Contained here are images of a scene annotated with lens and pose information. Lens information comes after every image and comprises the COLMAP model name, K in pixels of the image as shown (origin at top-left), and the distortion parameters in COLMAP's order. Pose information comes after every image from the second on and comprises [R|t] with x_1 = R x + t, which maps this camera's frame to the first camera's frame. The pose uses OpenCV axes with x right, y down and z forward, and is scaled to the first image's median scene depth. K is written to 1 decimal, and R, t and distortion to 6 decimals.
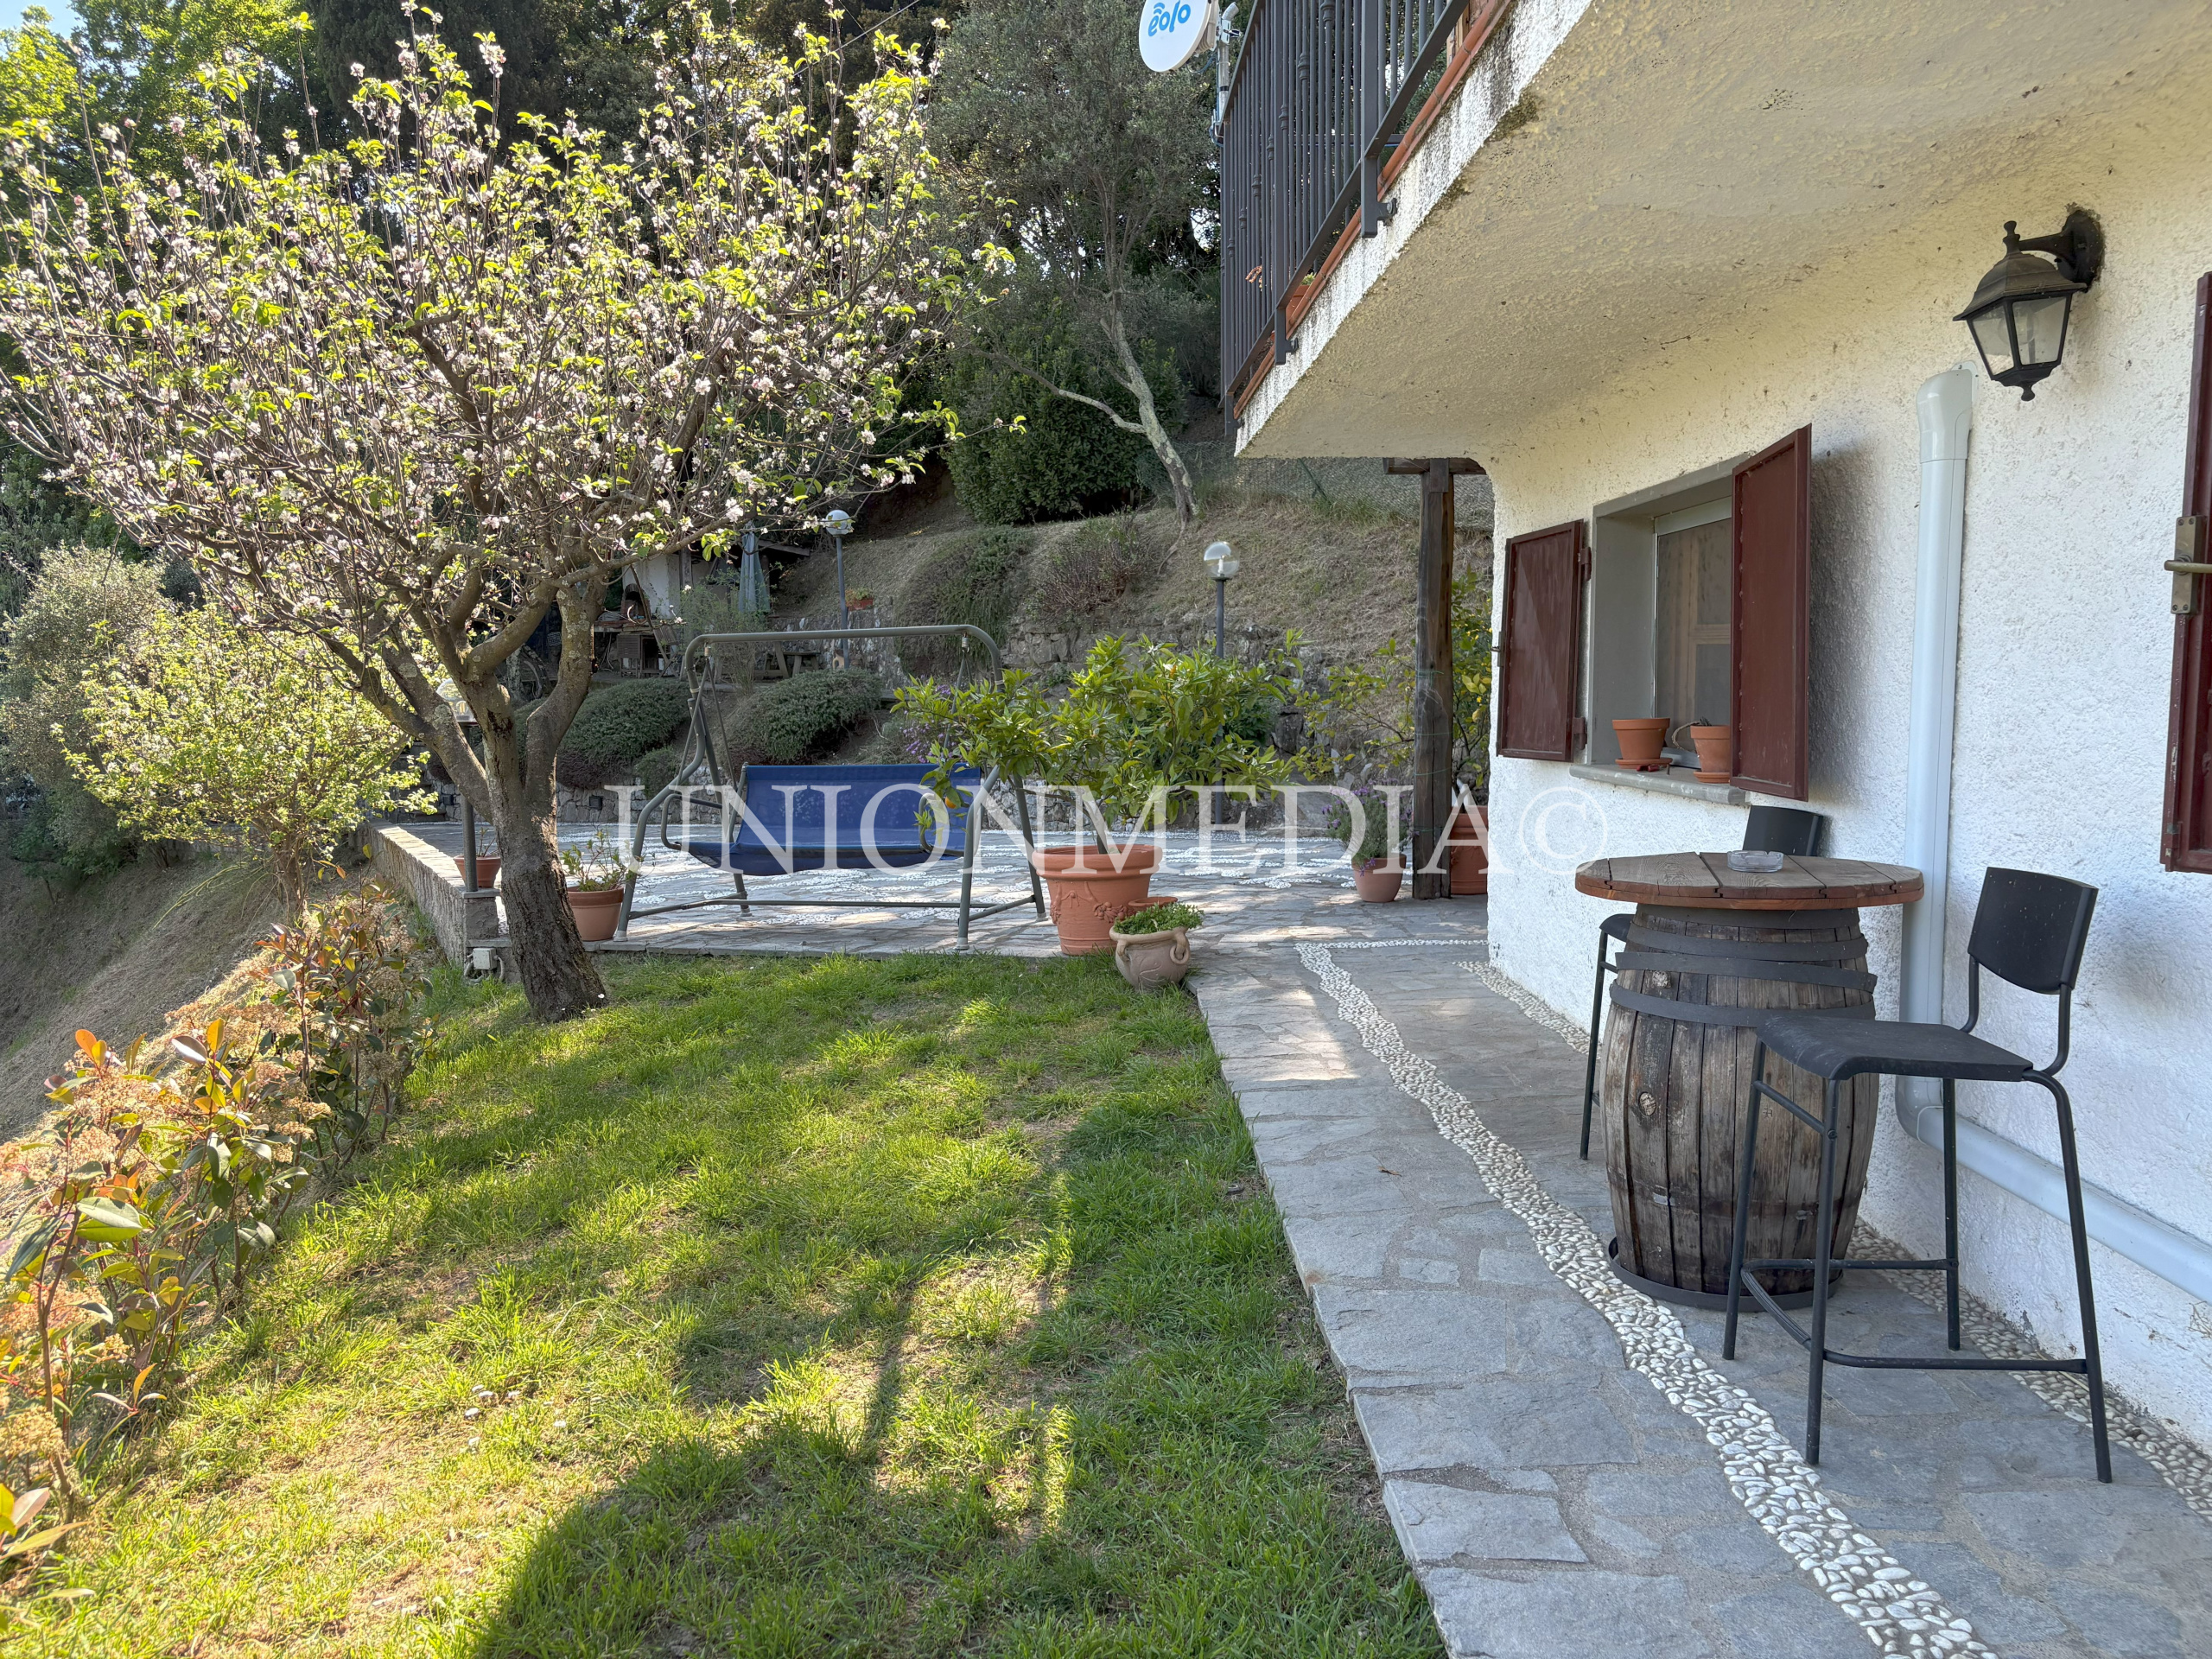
lens RADIAL K [[1670.5, 0, 1112.4], [0, 1670.5, 851.9], [0, 0, 1]] dist [0.025916, -0.013474]
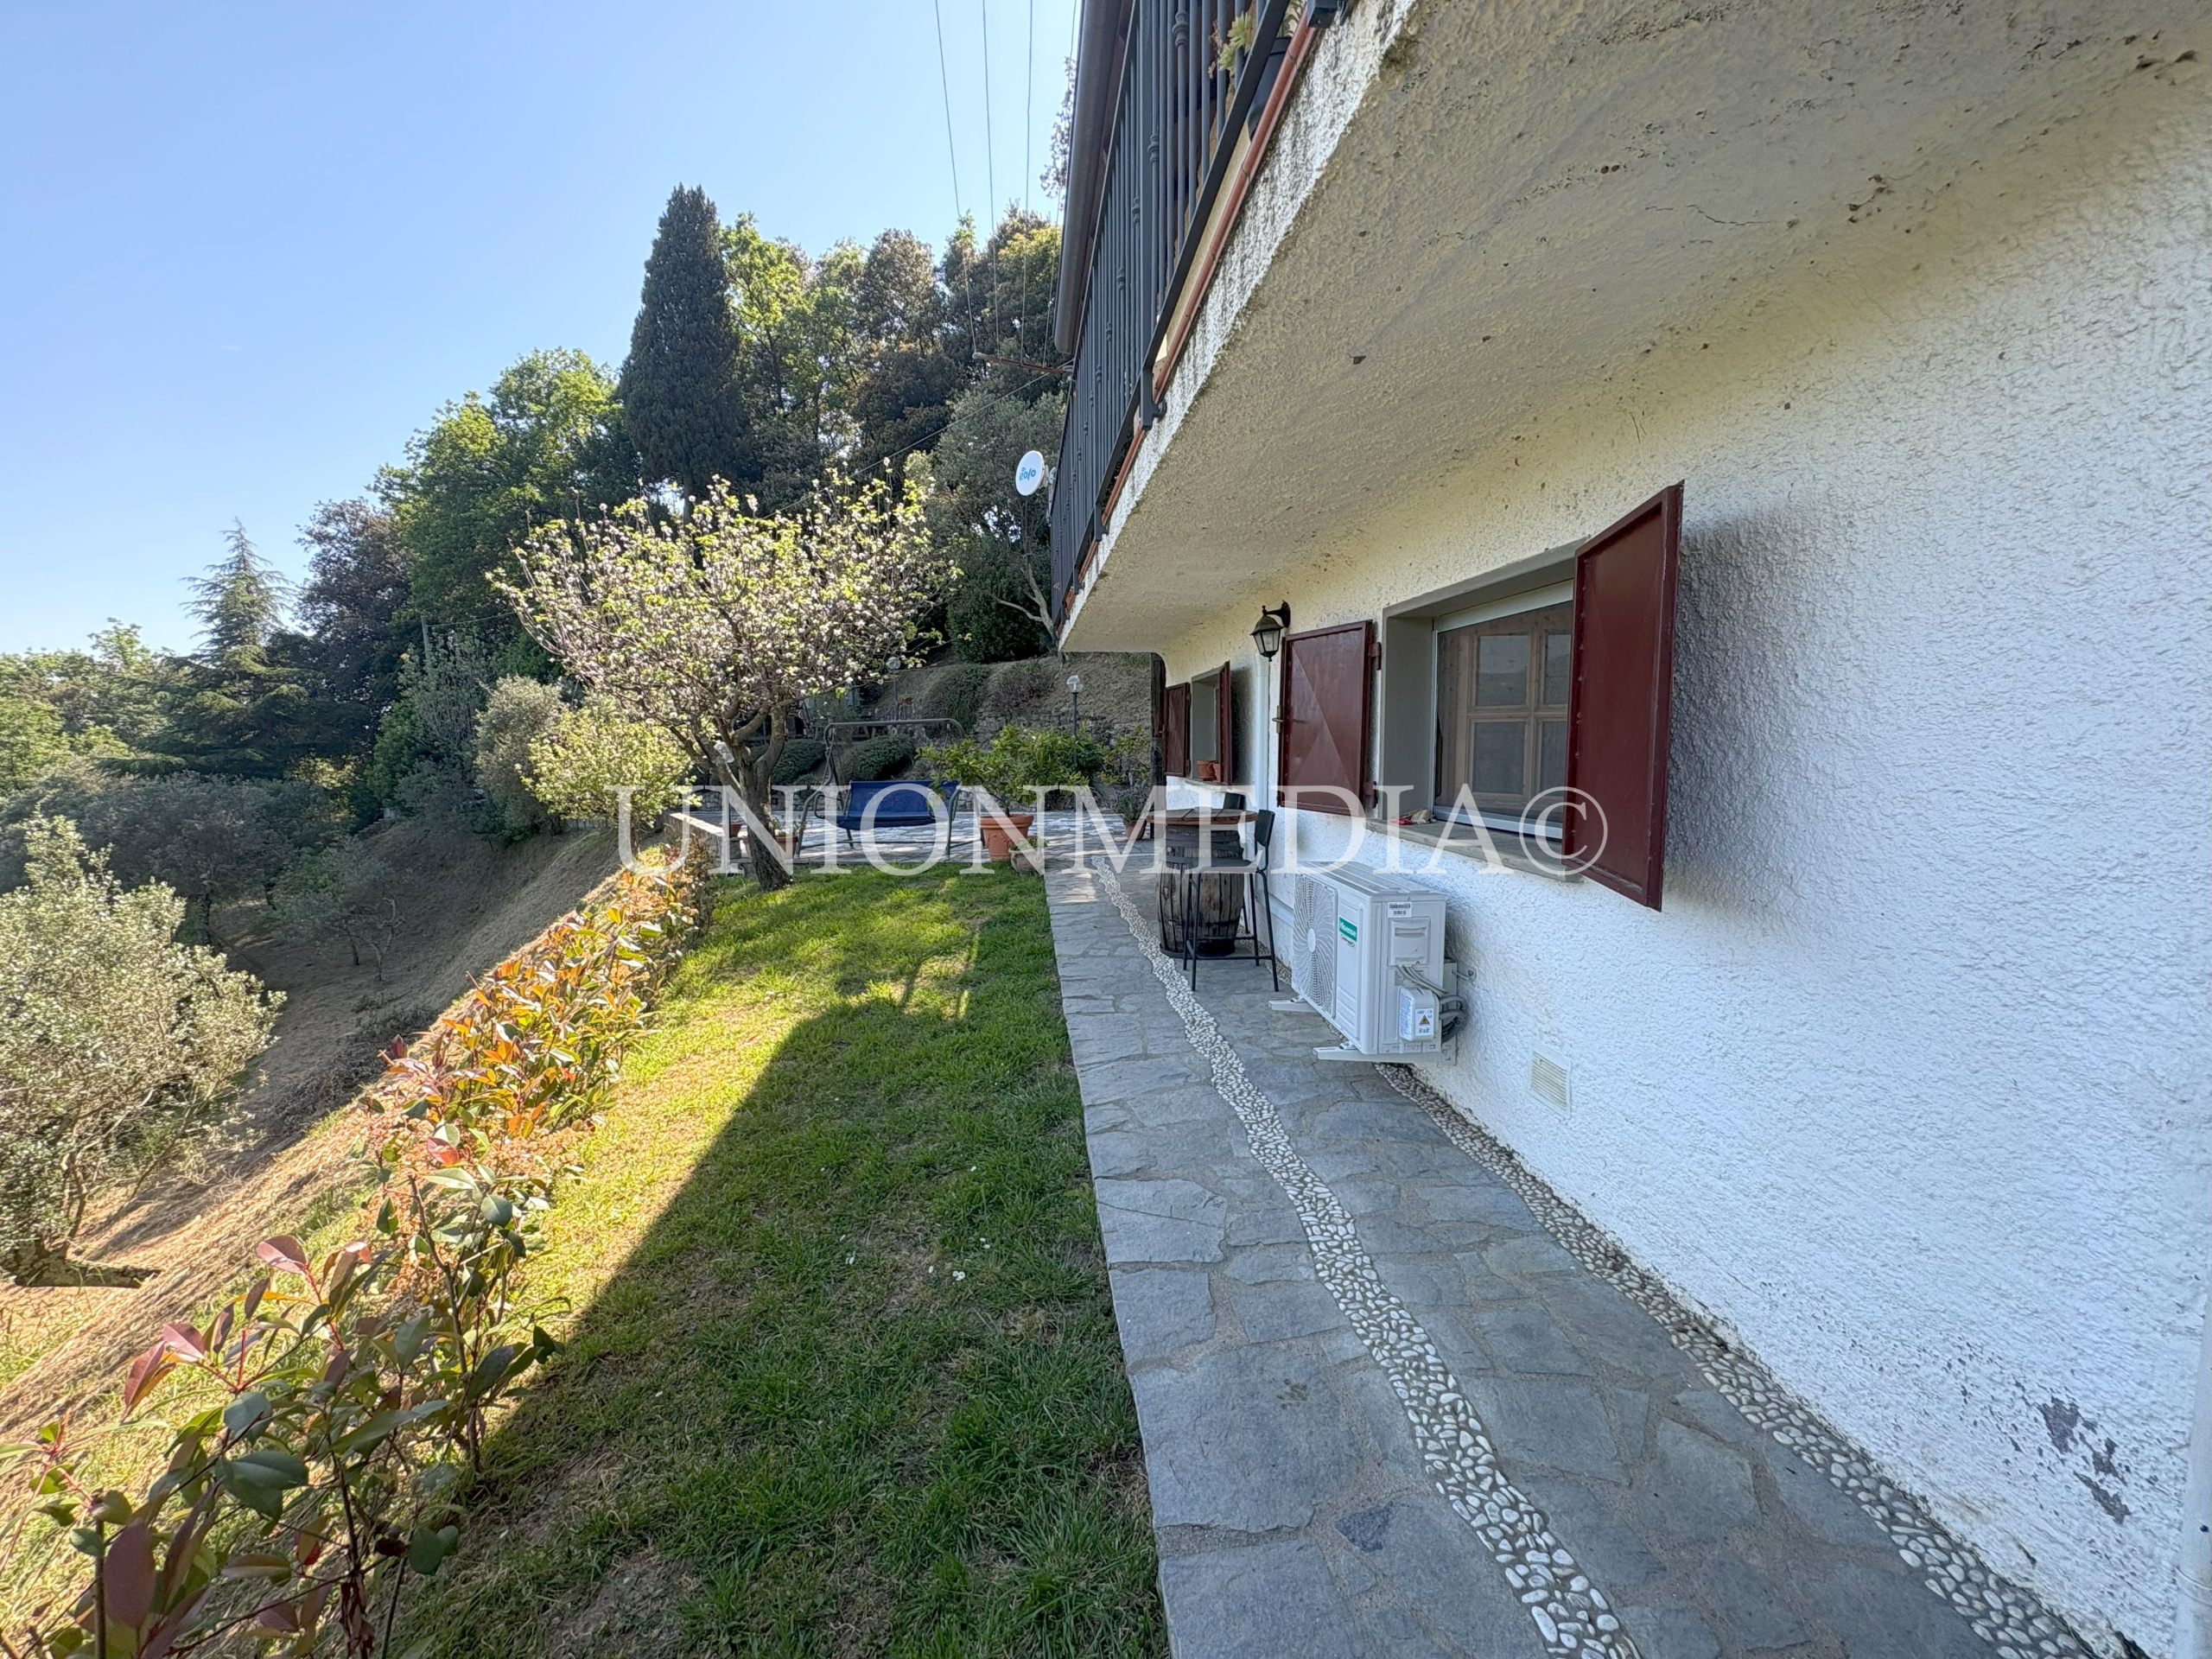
lens RADIAL K [[880.2, 0, 1095.7], [0, 880.2, 822.1], [0, 0, 1]] dist [0.001541, 0.000061]
pose [[0.998124, -0.008896, 0.060574, 0.050448], [0.009246, 0.999942, -0.005496, 0.017468], [-0.060522, 0.006046, 0.998149, -0.280283]]
